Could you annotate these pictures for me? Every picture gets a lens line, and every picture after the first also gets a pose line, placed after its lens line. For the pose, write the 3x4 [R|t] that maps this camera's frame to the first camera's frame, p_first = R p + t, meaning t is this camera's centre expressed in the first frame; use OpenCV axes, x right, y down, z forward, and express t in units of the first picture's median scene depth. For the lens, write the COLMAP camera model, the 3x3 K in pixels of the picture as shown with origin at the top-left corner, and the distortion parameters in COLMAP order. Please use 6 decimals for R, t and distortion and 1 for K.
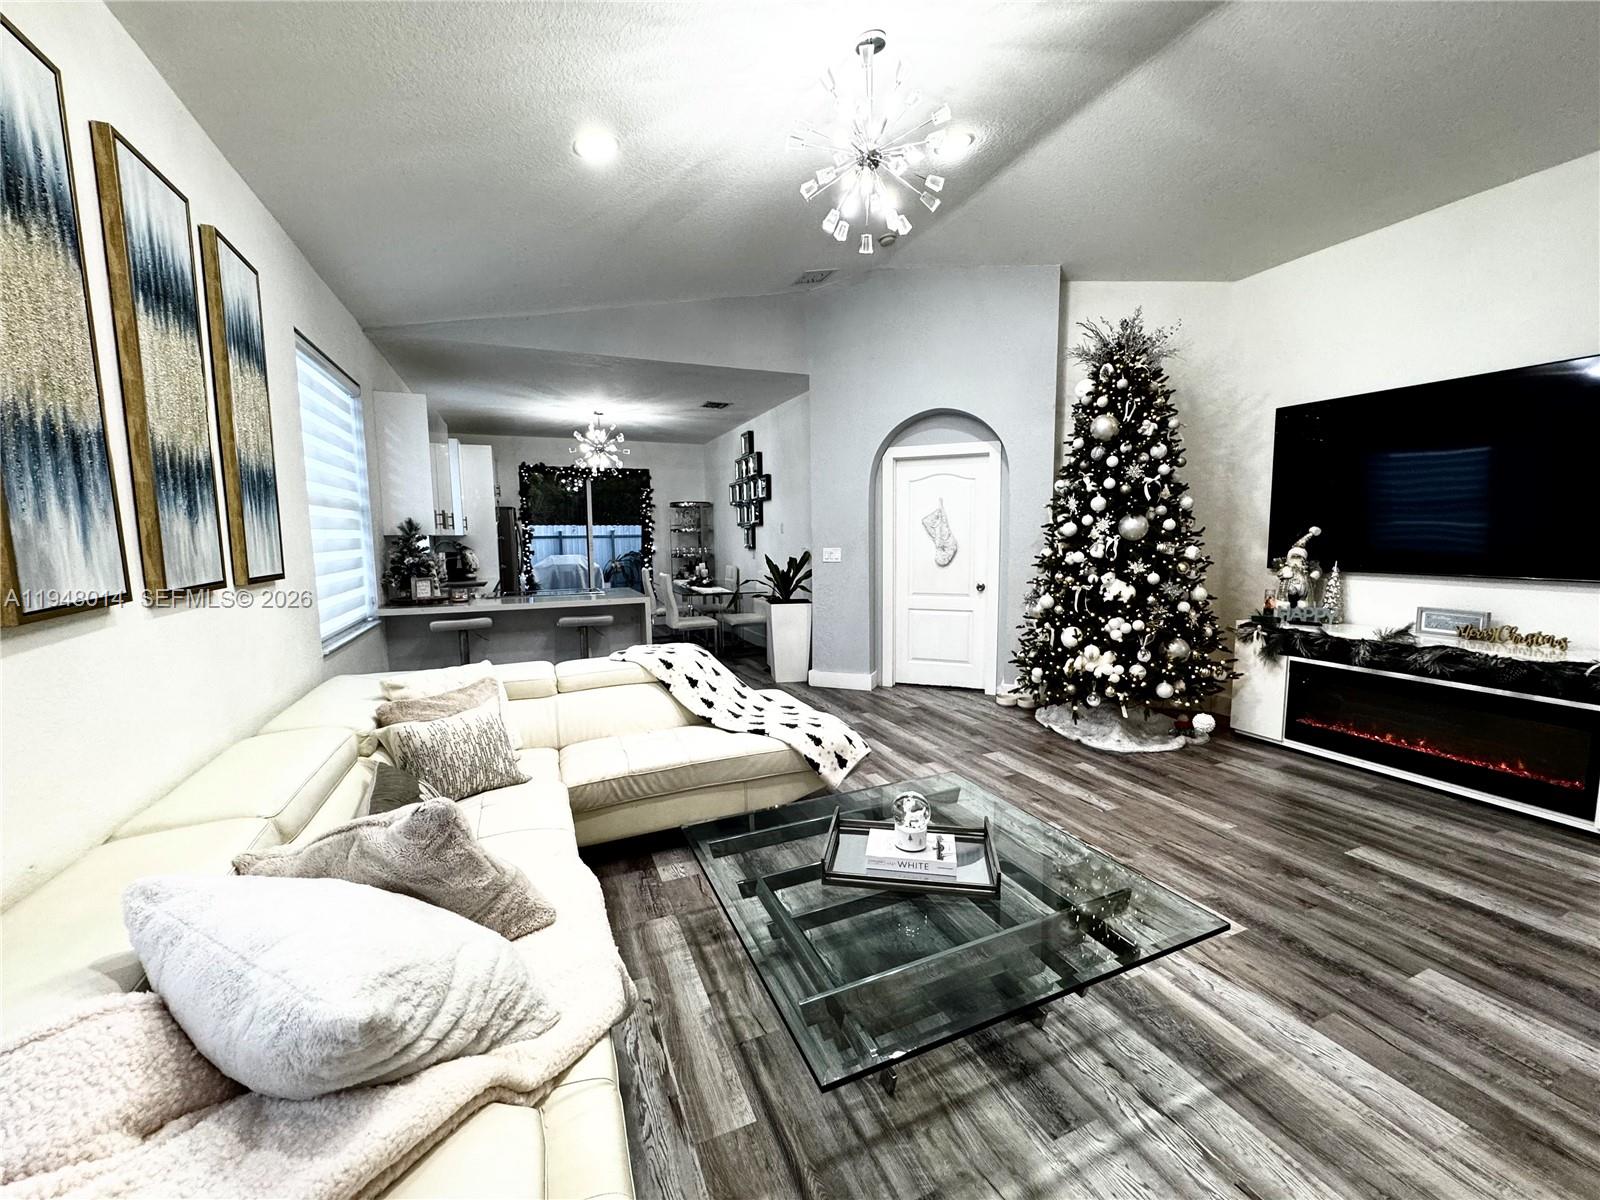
lens RADIAL K [[640.5, 0, 799.3], [0, 640.5, 600.8], [0, 0, 1]] dist [-0.003319, -0.000001]
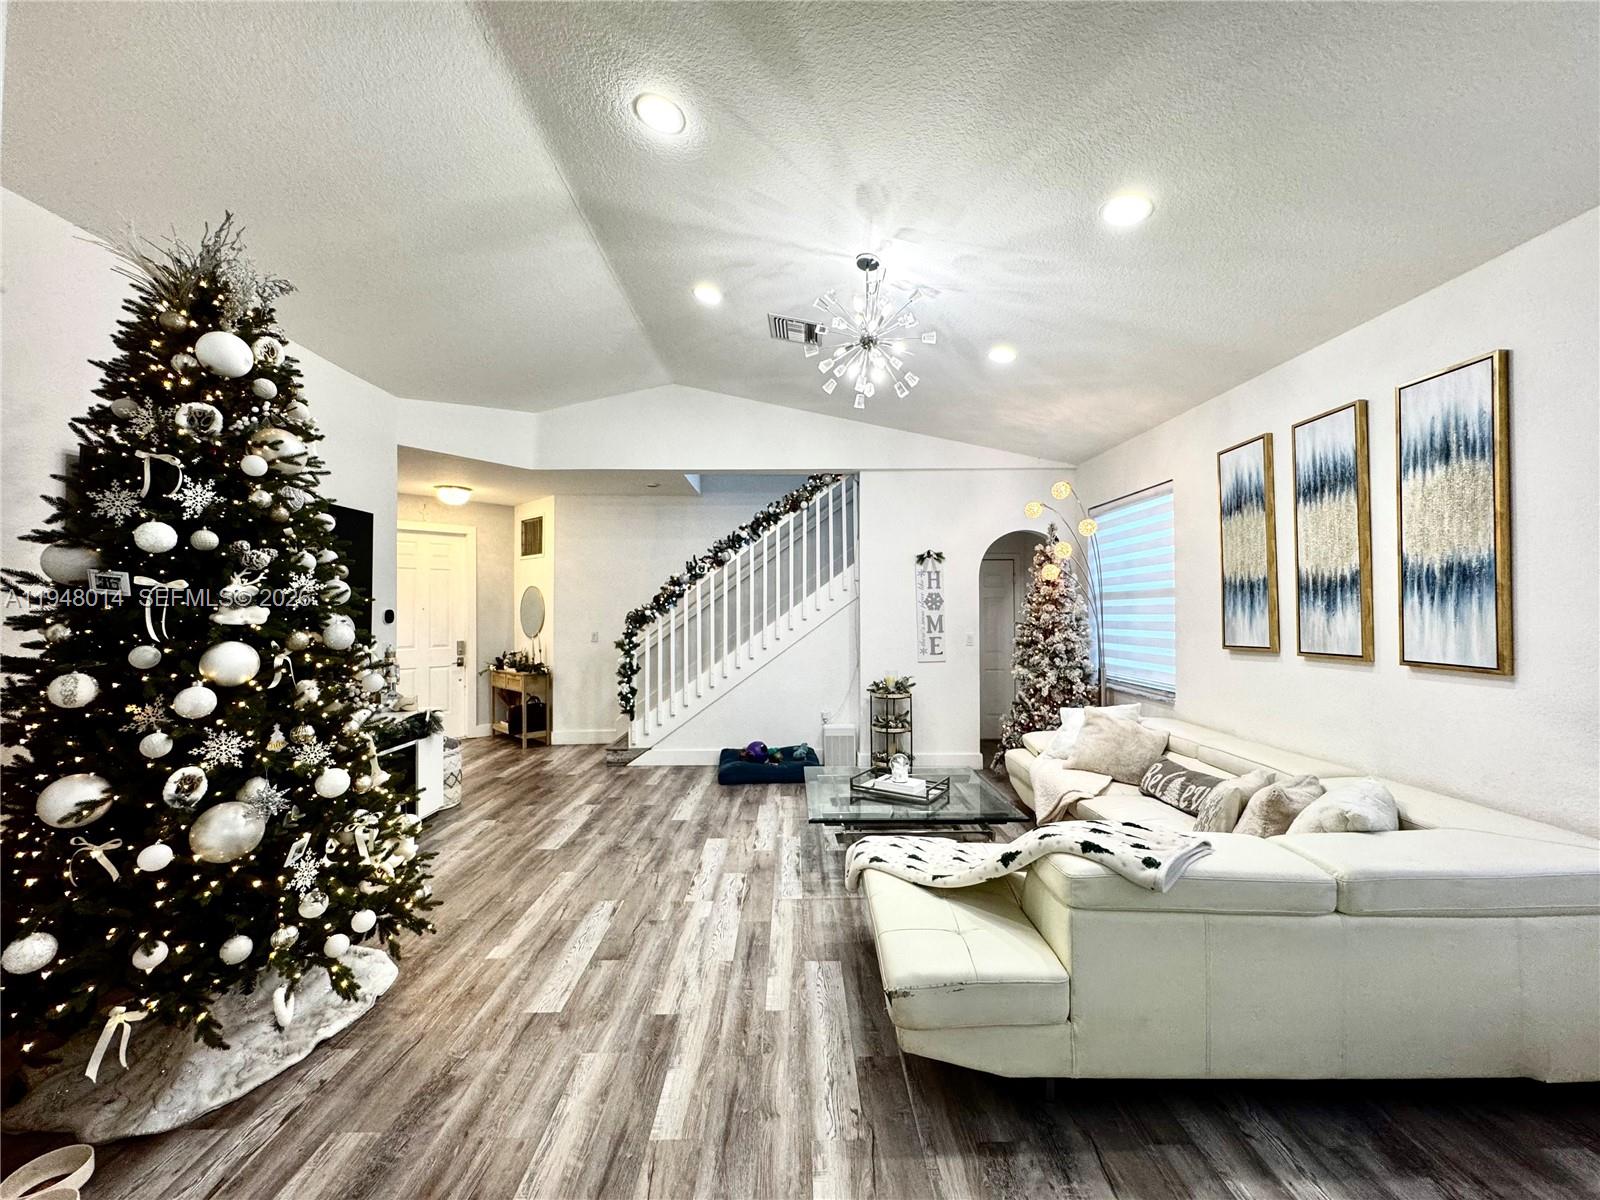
lens RADIAL K [[640.5, 0, 799.3], [0, 640.5, 600.8], [0, 0, 1]] dist [-0.003319, -0.000001]
pose [[-0.923885, 0.021450, 0.382068, -0.149687], [0.055414, 0.995403, 0.078115, -0.169029], [-0.378636, 0.093341, -0.920827, 1.407176]]
